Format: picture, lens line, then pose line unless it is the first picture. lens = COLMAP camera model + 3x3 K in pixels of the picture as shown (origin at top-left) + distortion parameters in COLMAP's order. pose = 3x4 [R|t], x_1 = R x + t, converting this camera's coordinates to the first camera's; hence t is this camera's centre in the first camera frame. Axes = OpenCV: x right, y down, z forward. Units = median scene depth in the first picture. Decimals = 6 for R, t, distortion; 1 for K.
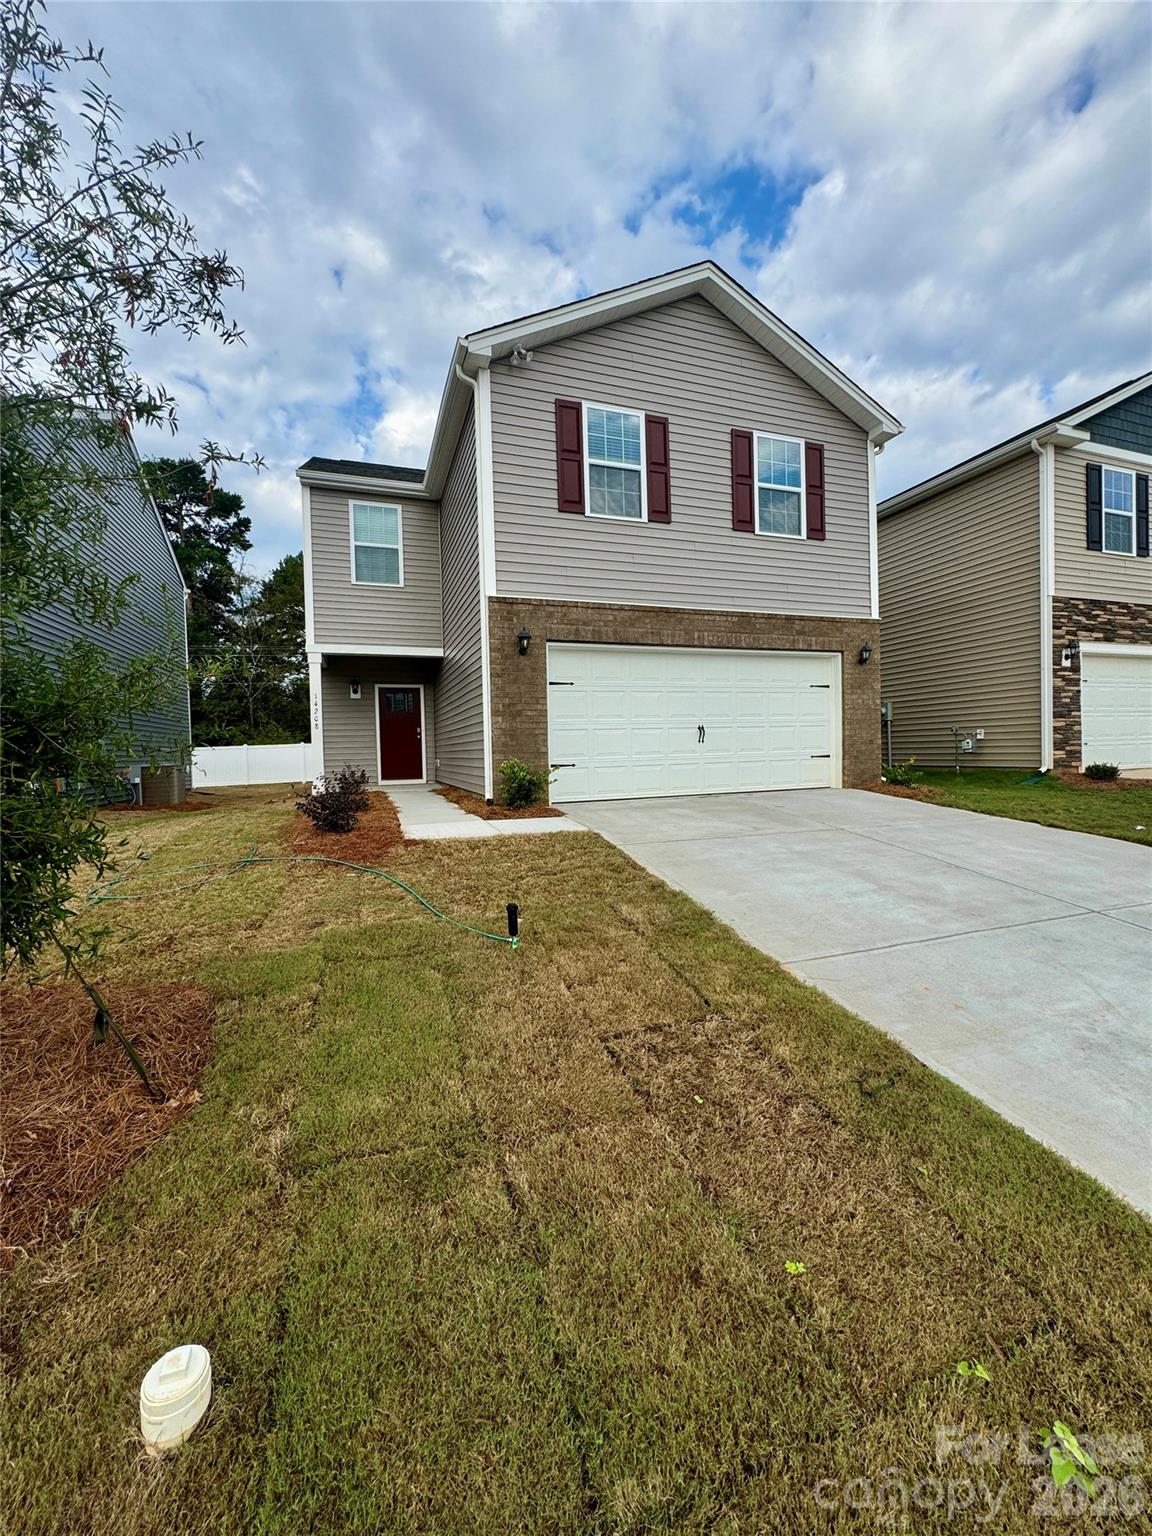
lens RADIAL K [[614.6, 0, 576.3], [0, 614.6, 764.6], [0, 0, 1]] dist [-0.001592, 0.000035]
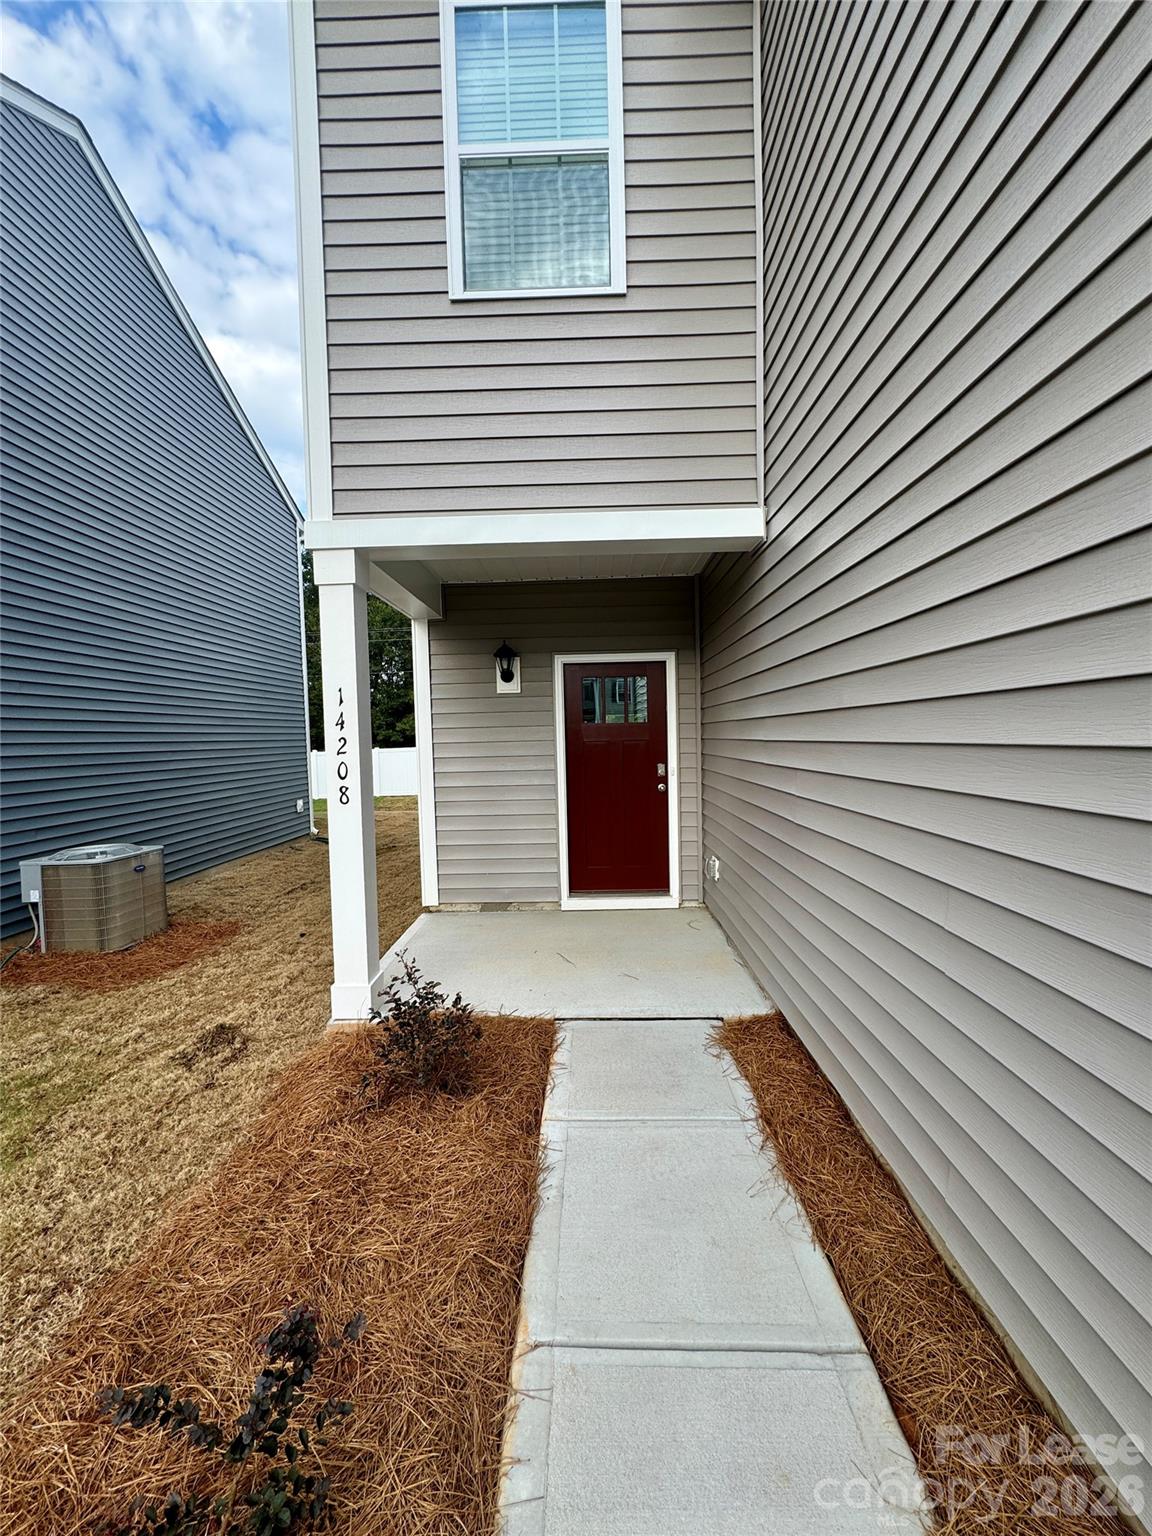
lens RADIAL K [[614.6, 0, 576.3], [0, 614.6, 764.6], [0, 0, 1]] dist [-0.001592, 0.000035]
pose [[0.934861, 0.018775, -0.354517, -0.176089], [-0.008953, 0.999530, 0.029324, -0.073730], [0.354901, -0.024240, 0.934590, 0.642779]]
